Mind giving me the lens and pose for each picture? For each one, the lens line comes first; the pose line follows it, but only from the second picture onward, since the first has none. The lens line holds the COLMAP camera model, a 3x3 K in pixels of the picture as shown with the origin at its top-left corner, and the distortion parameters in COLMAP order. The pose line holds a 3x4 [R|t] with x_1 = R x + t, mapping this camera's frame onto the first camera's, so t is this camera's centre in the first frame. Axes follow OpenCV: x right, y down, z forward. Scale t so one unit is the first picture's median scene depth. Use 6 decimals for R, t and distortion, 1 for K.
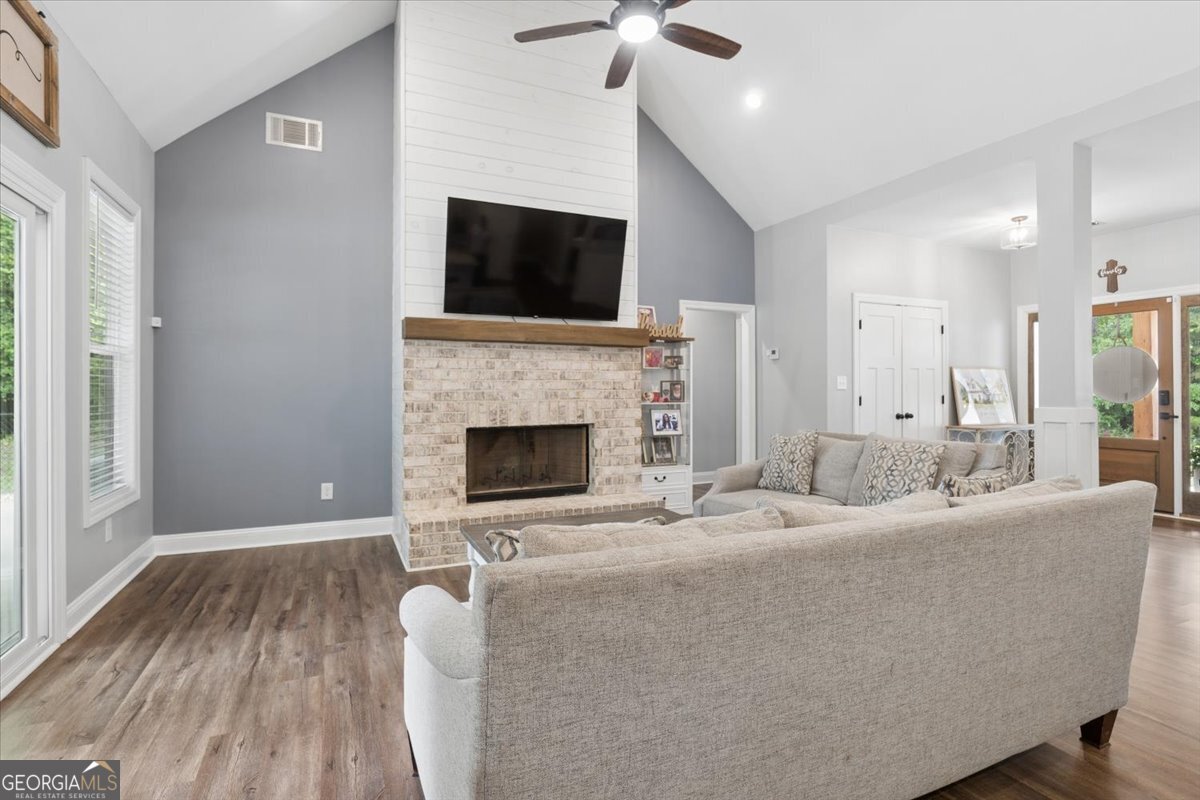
lens RADIAL K [[593.1, 0, 605.6], [0, 593.1, 393.2], [0, 0, 1]] dist [-0.003446, 0.000054]
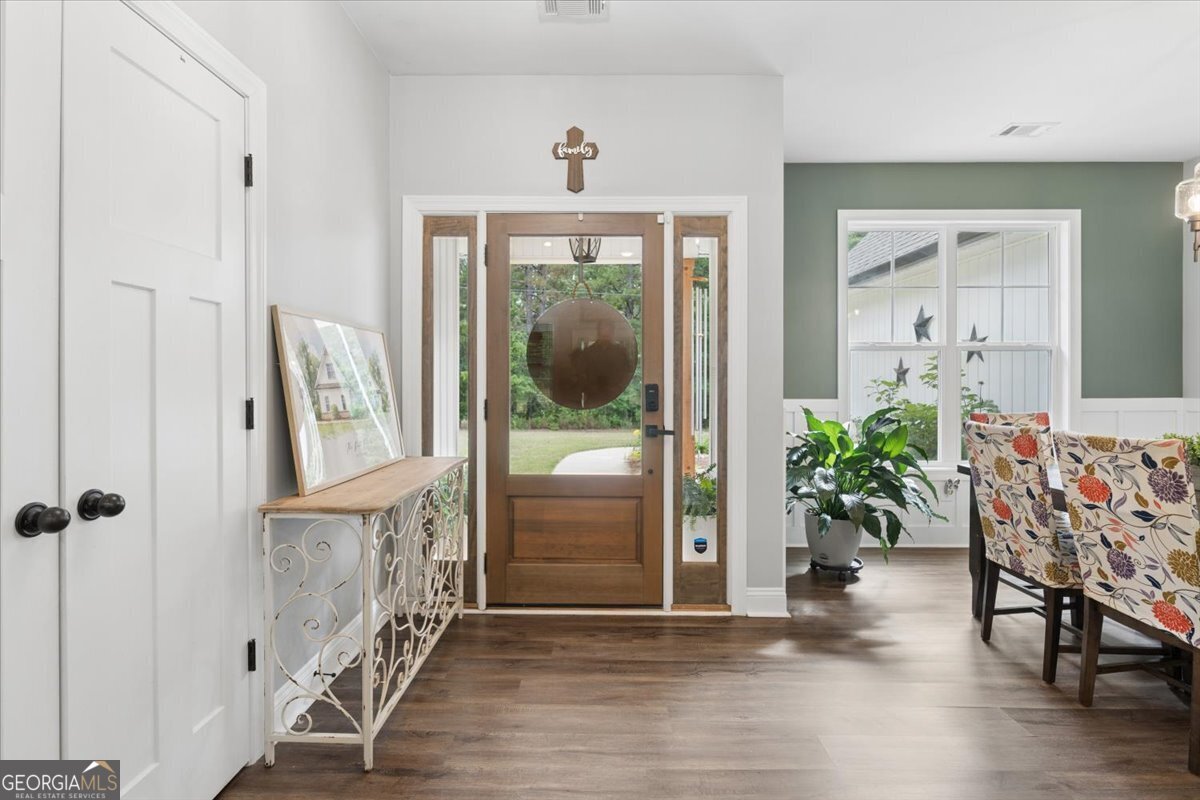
lens RADIAL K [[588.9, 0, 589.6], [0, 588.9, 383.8], [0, 0, 1]] dist [-0.001137, 0.000083]
pose [[0.445997, 0.002559, 0.895031, 0.406868], [-0.001082, 0.999997, -0.002320, -0.003810], [-0.895034, 0.000067, 0.445999, 0.761079]]
